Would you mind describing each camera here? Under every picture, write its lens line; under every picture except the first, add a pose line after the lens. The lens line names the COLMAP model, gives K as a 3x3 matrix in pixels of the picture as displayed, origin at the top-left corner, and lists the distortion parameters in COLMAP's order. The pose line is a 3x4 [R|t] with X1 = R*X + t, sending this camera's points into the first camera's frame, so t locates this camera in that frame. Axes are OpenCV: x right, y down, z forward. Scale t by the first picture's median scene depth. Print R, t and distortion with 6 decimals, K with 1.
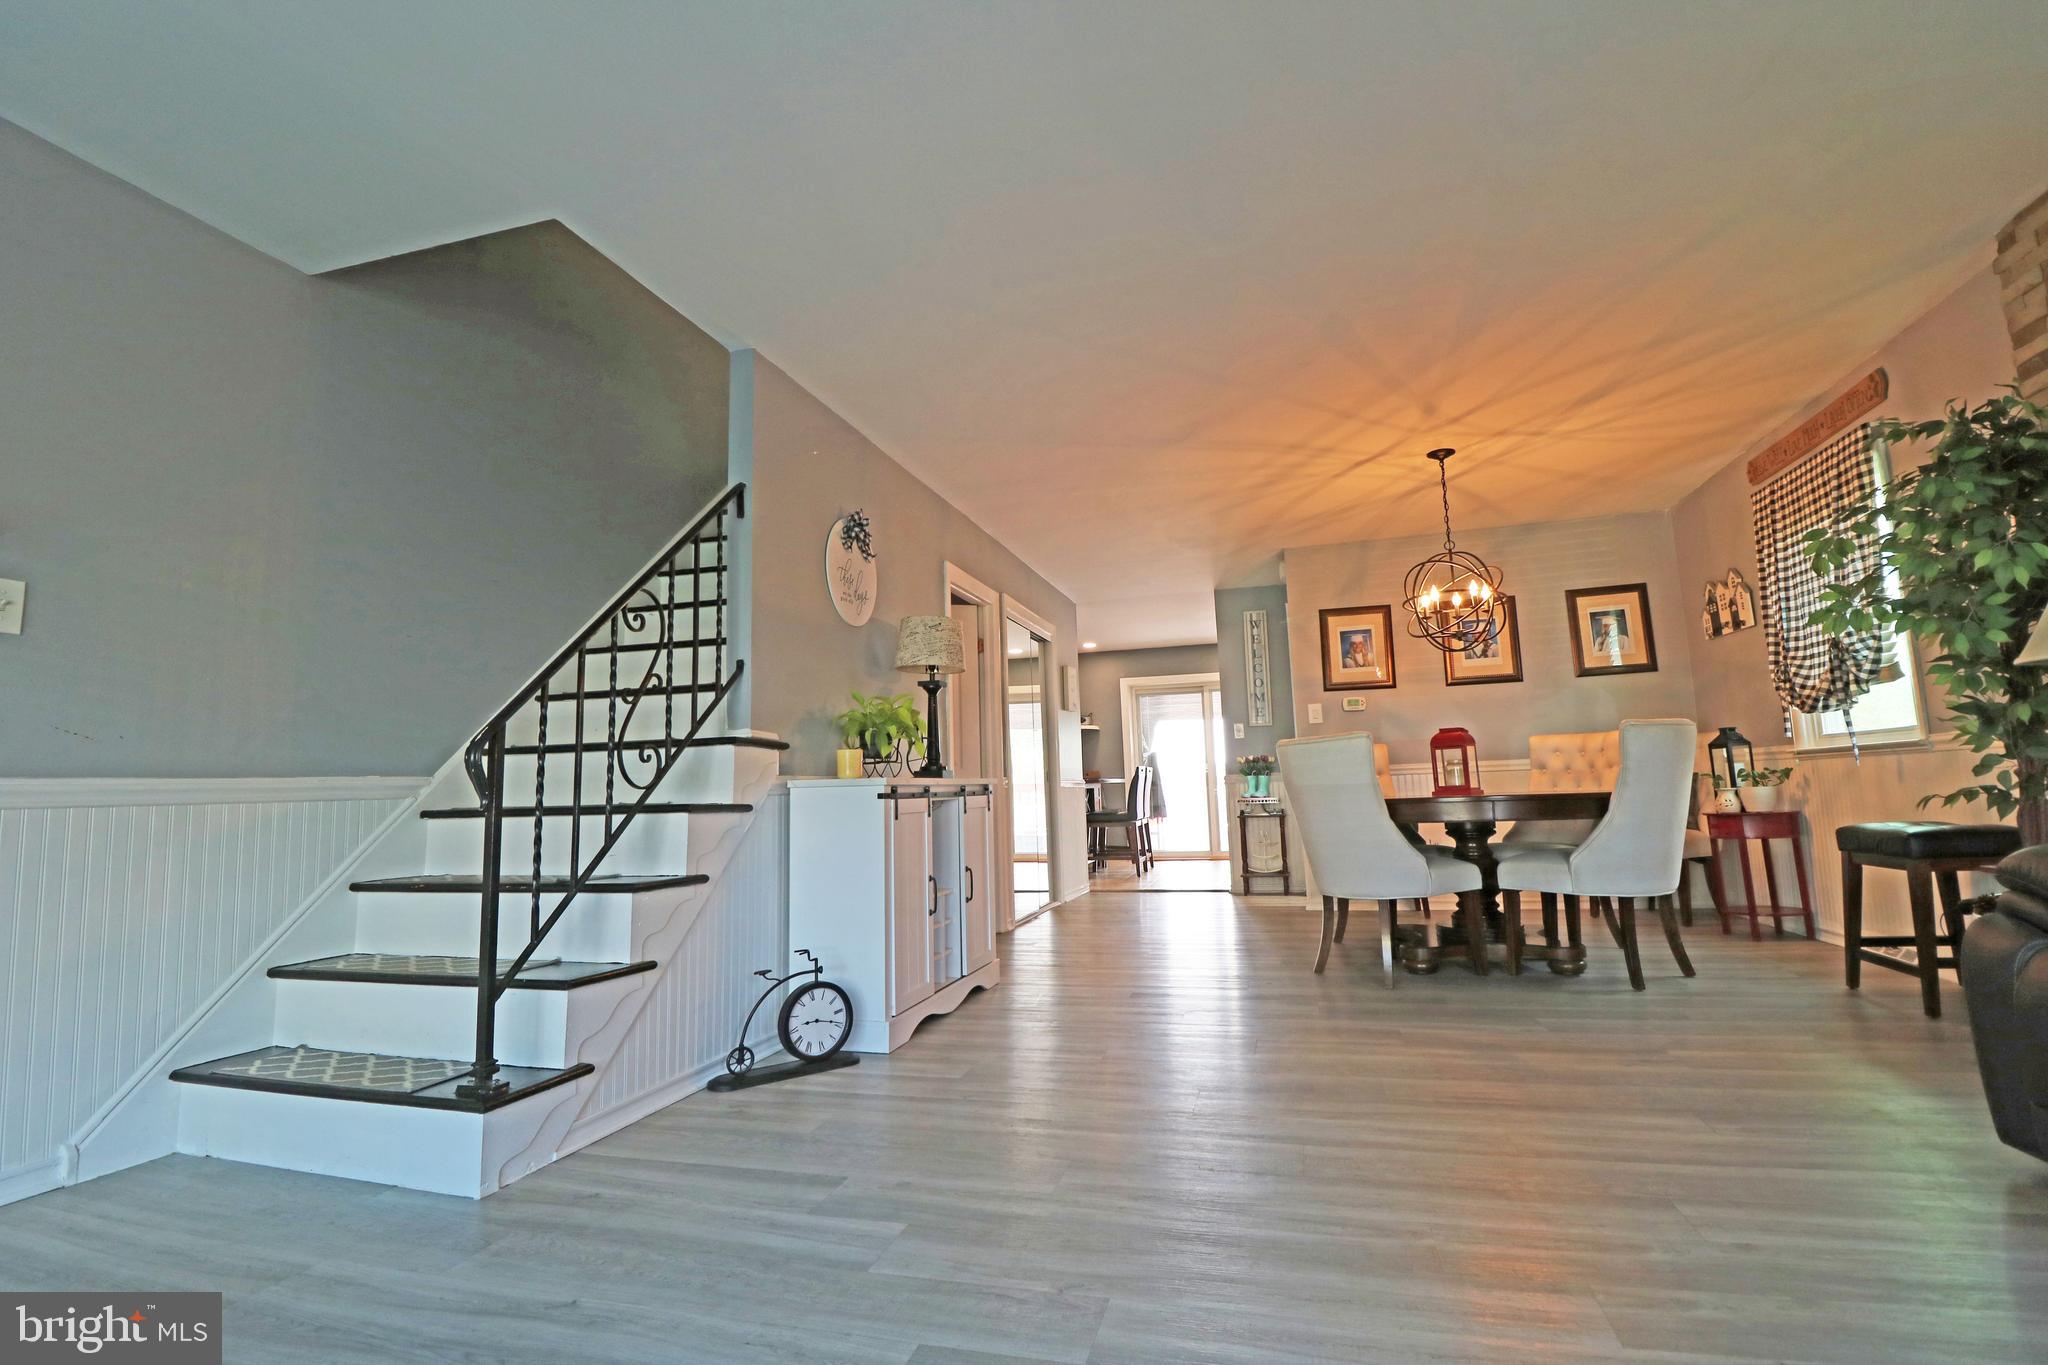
lens RADIAL K [[950.2, 0, 1029.7], [0, 950.2, 675.2], [0, 0, 1]] dist [-0.001171, -0.012309]
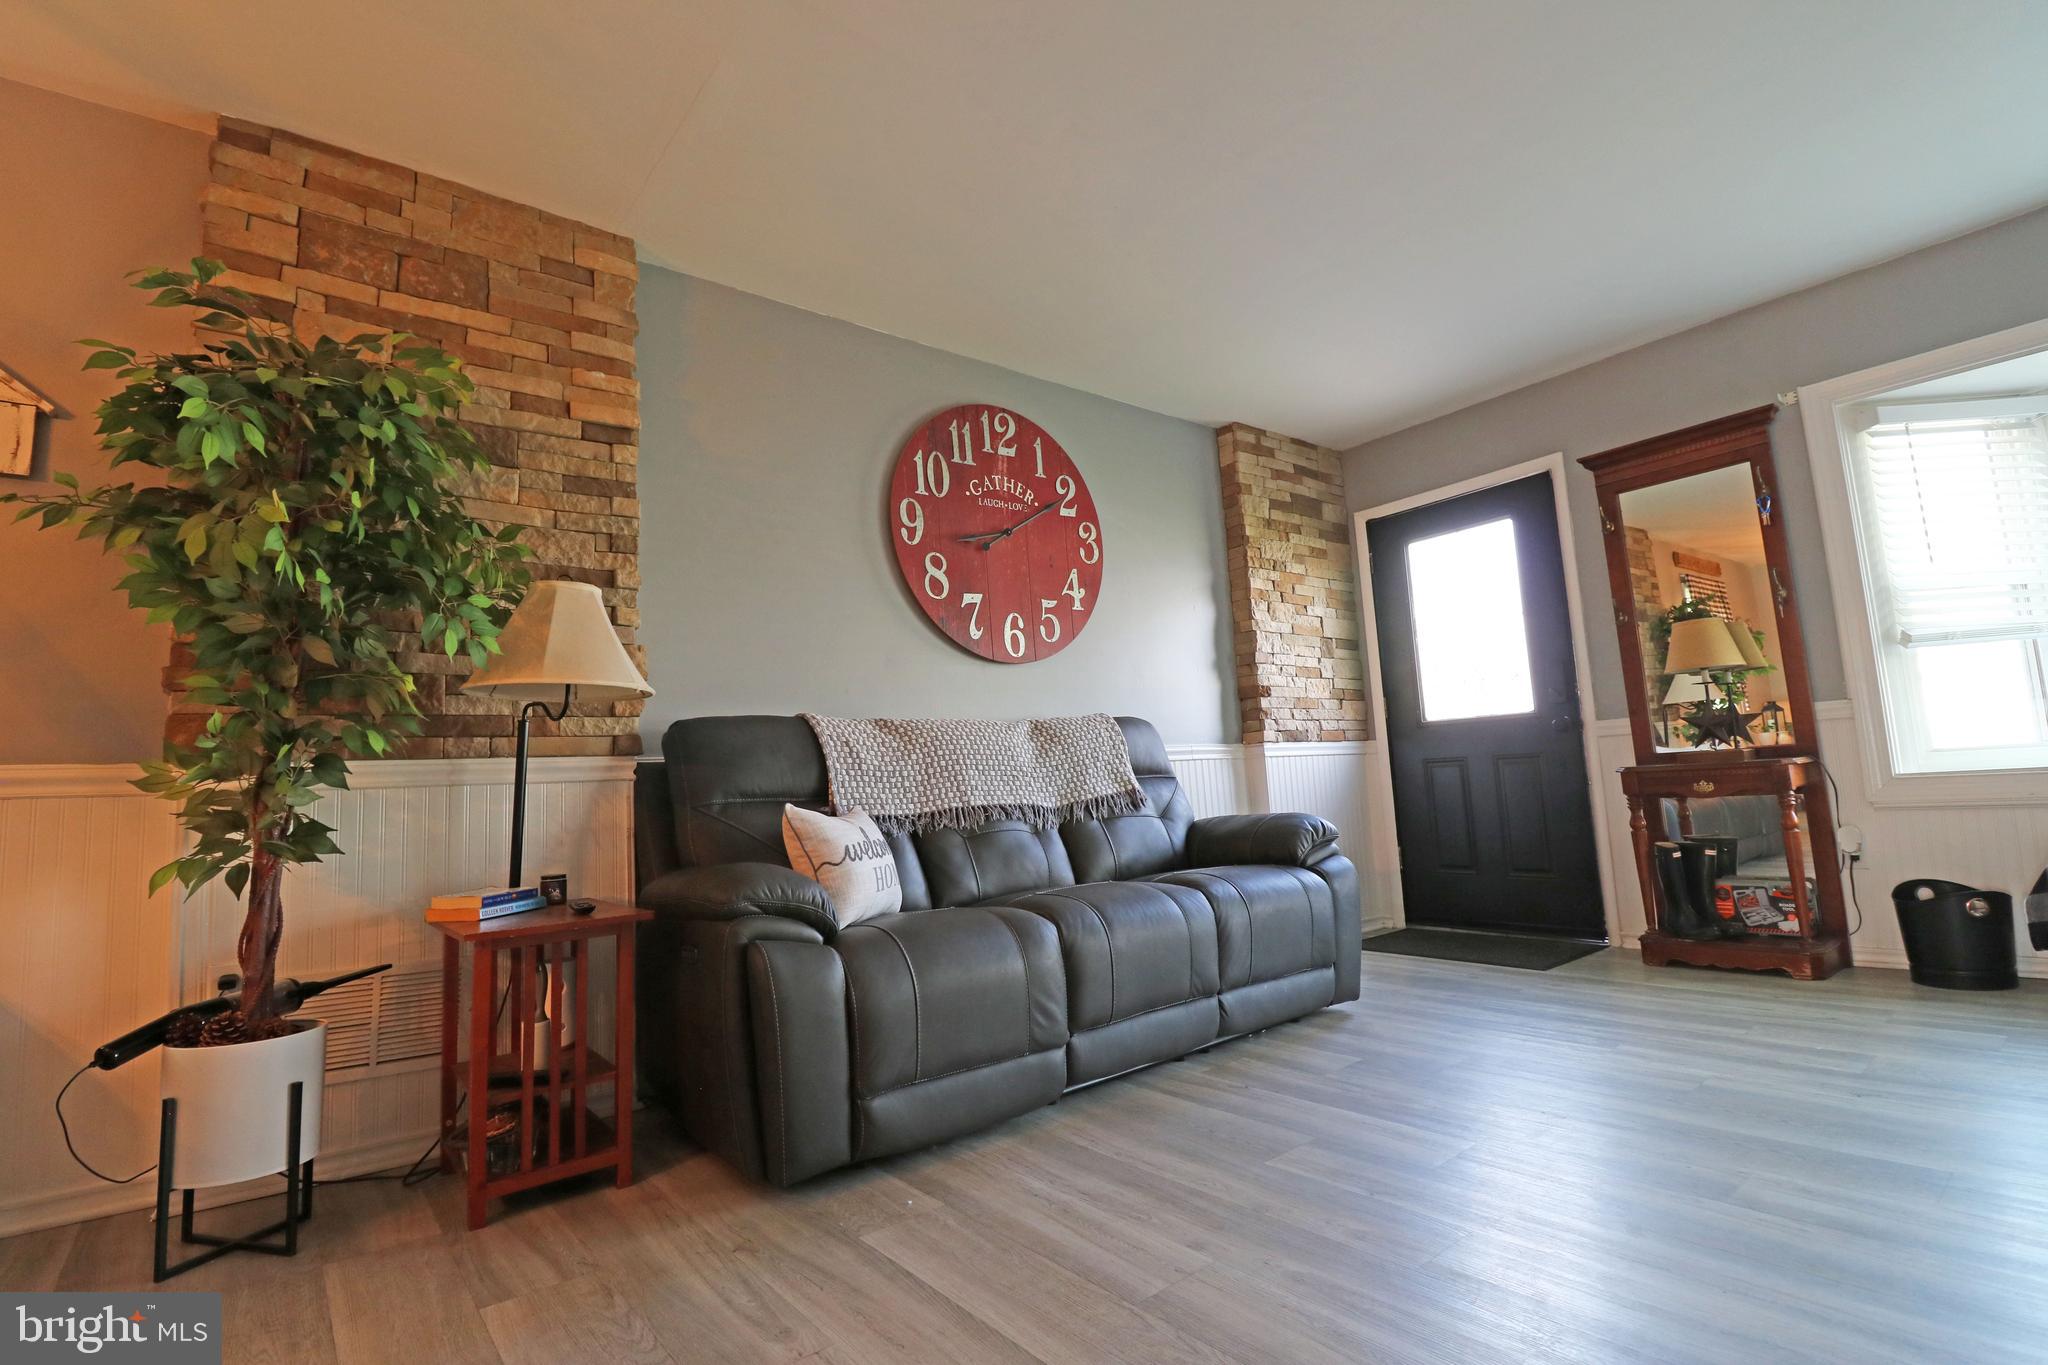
lens RADIAL K [[952.0, 0, 1037.8], [0, 952.0, 659.5], [0, 0, 1]] dist [0.001036, -0.011978]
pose [[-0.813560, 0.161155, 0.558703, 0.097977], [0.014338, 0.966095, -0.257787, 0.106913], [-0.581304, -0.201715, -0.788287, 0.757436]]
